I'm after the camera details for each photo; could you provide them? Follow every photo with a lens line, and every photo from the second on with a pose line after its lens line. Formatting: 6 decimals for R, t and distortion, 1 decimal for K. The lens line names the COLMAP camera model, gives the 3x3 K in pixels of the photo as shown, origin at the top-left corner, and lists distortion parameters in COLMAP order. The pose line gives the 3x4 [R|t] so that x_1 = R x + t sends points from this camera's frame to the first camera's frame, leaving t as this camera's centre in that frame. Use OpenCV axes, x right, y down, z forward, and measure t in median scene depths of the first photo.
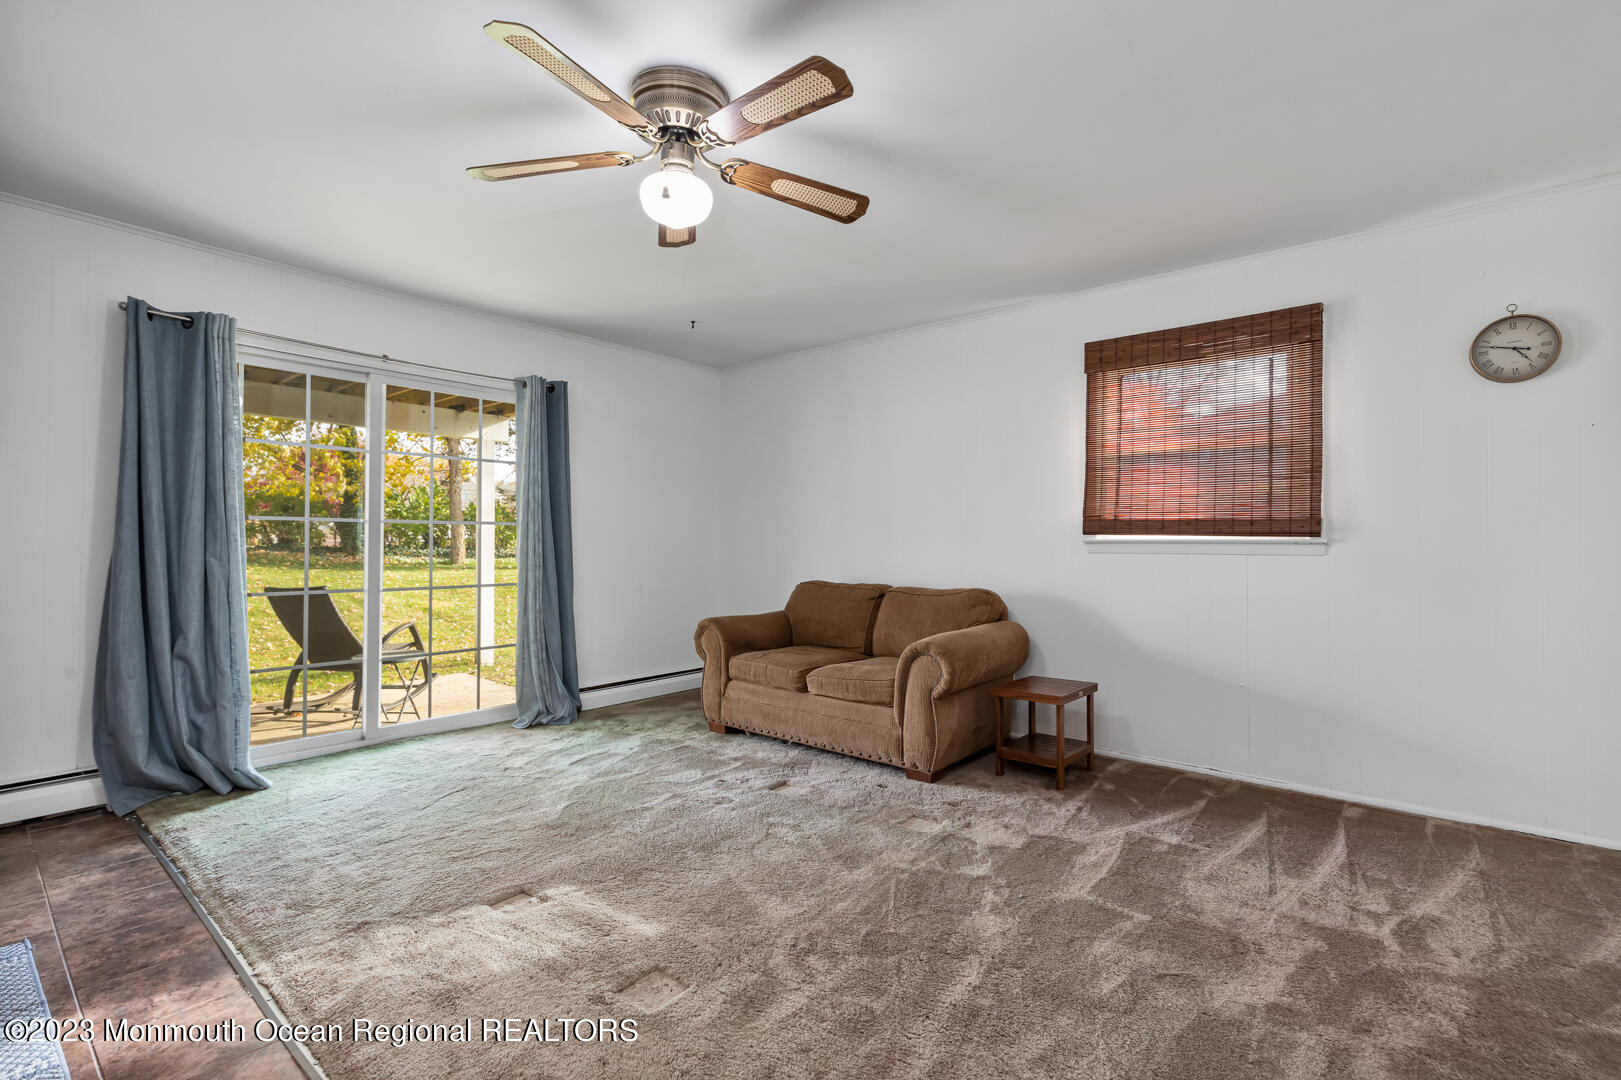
lens RADIAL K [[728.5, 0, 813.8], [0, 728.5, 547.3], [0, 0, 1]] dist [0.001282, 0.000073]
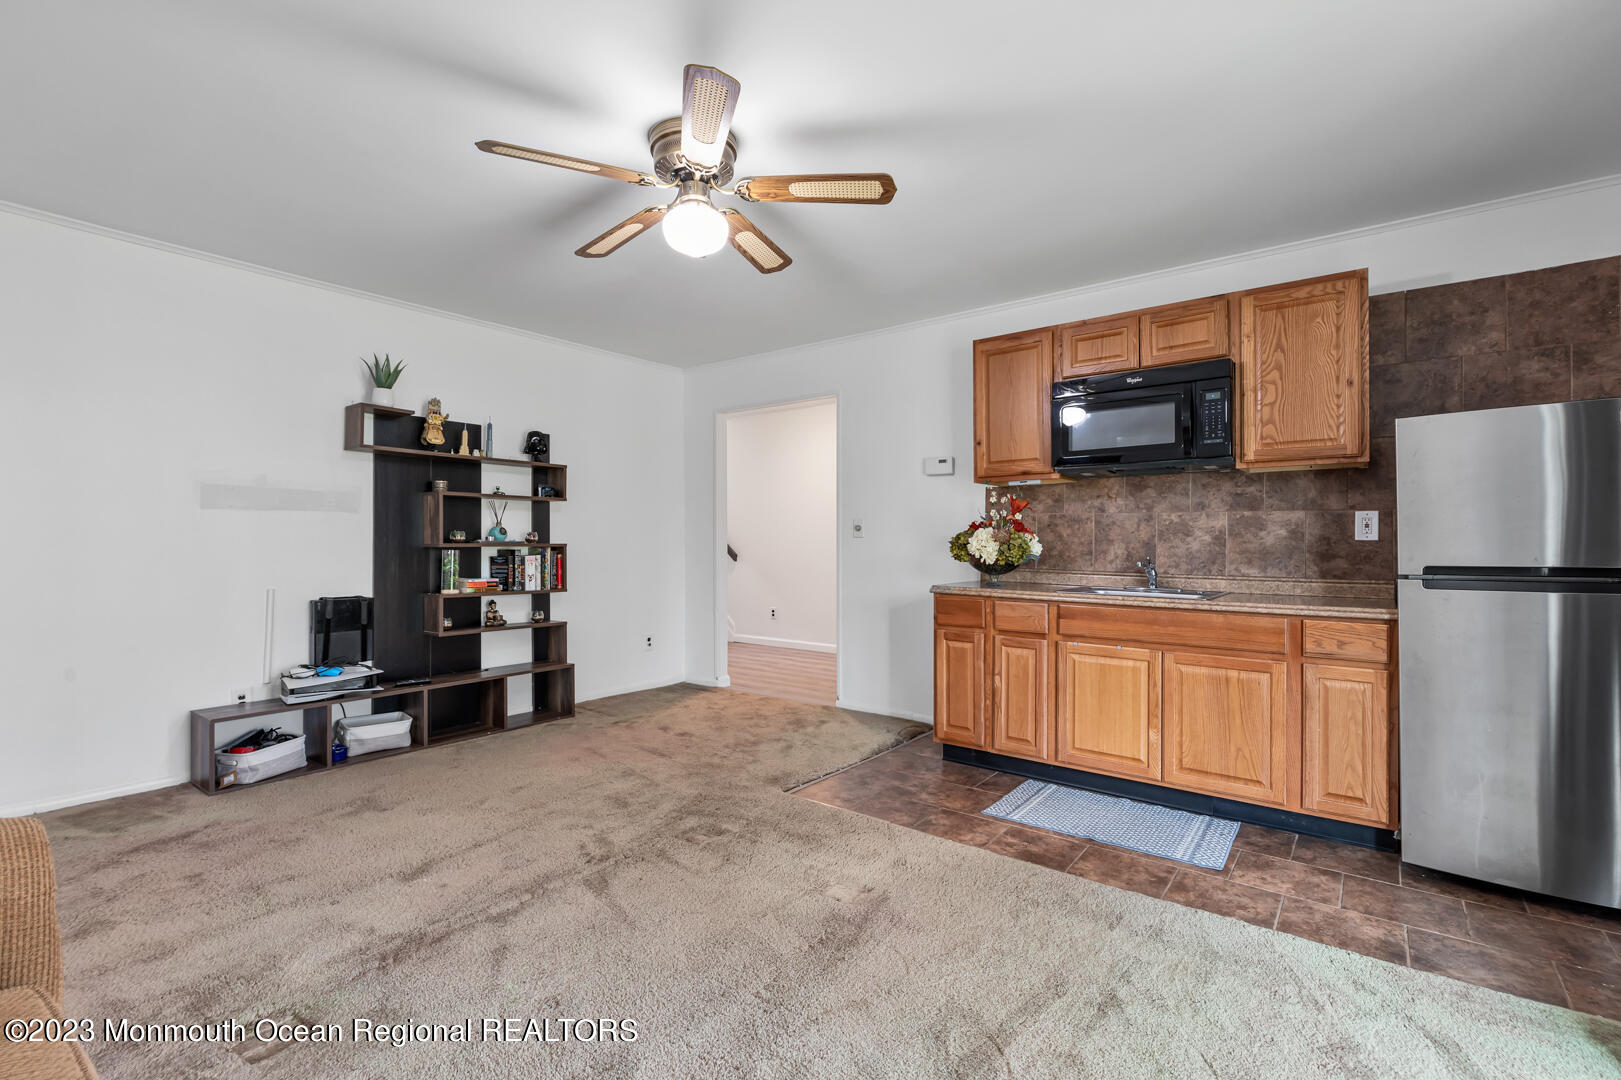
lens RADIAL K [[728.5, 0, 813.8], [0, 728.5, 547.3], [0, 0, 1]] dist [0.001282, 0.000073]
pose [[-0.999224, -0.002580, -0.039294, -0.229745], [-0.003265, 0.999844, 0.017368, -0.013546], [0.039243, 0.017483, -0.999077, 1.448658]]
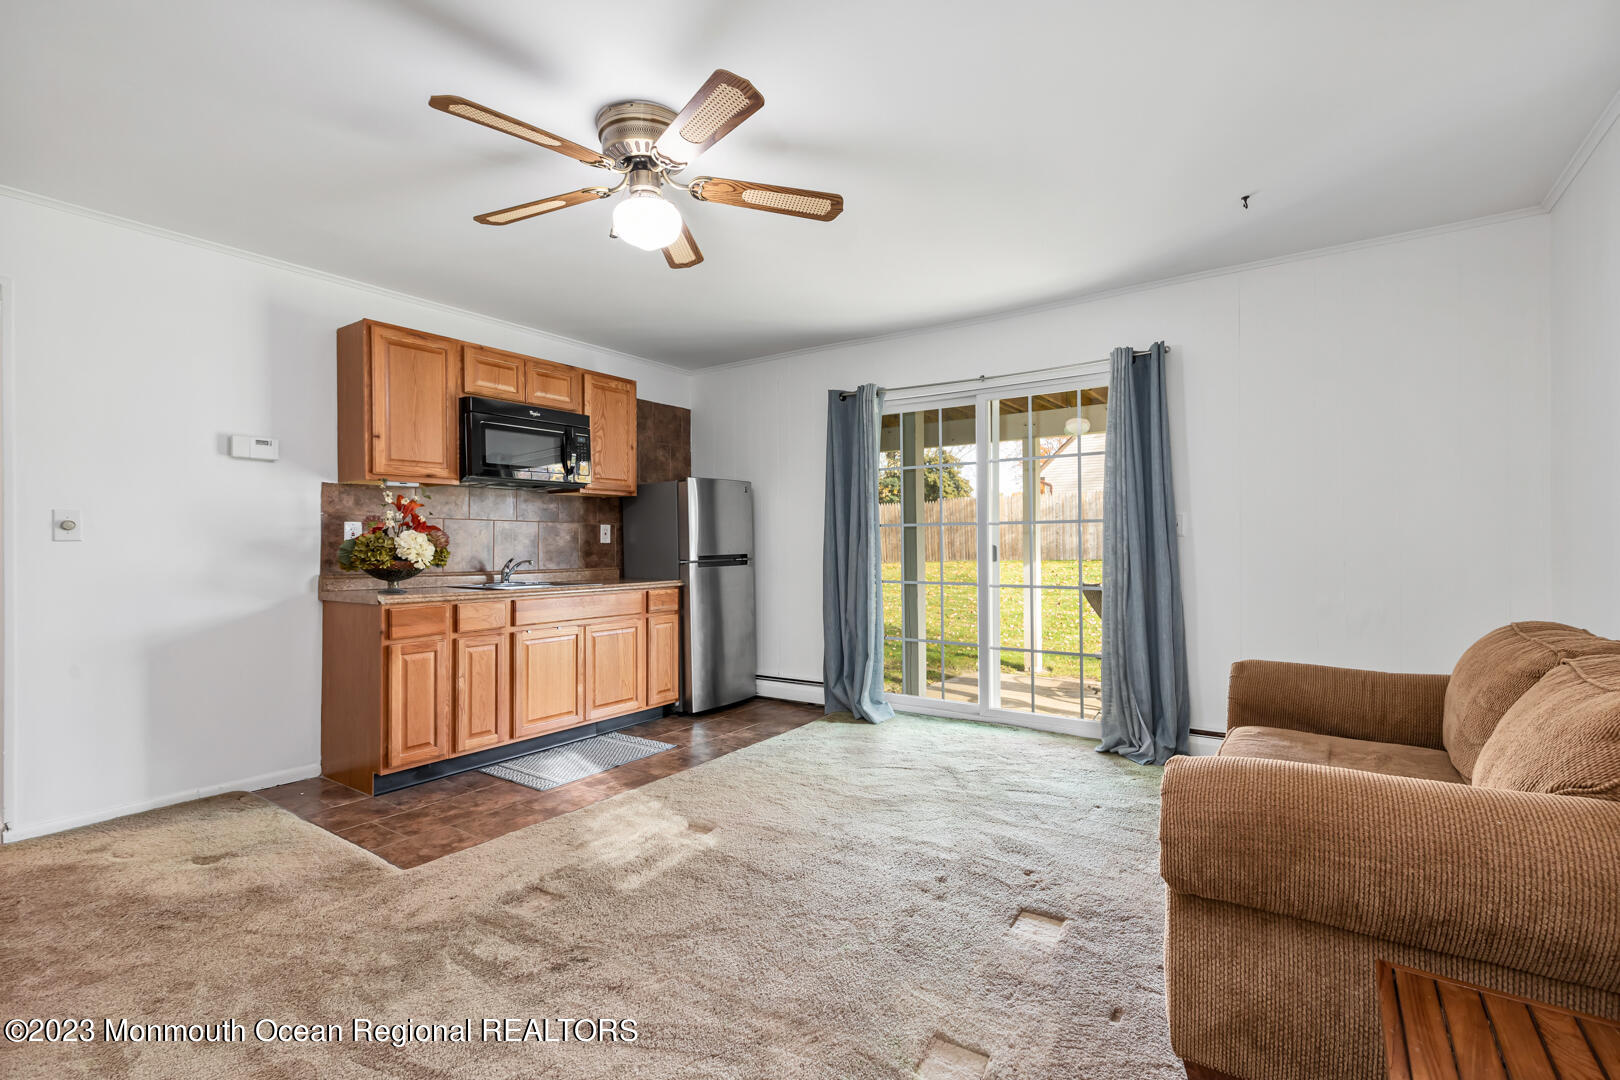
lens RADIAL K [[728.0, 0, 813.3], [0, 728.0, 547.3], [0, 0, 1]] dist [0.001282, 0.000073]
pose [[0.099047, 0.001436, -0.995082, 0.614026], [-0.000677, 0.999999, 0.001375, -0.001359], [0.995083, 0.000538, 0.099047, 0.776043]]
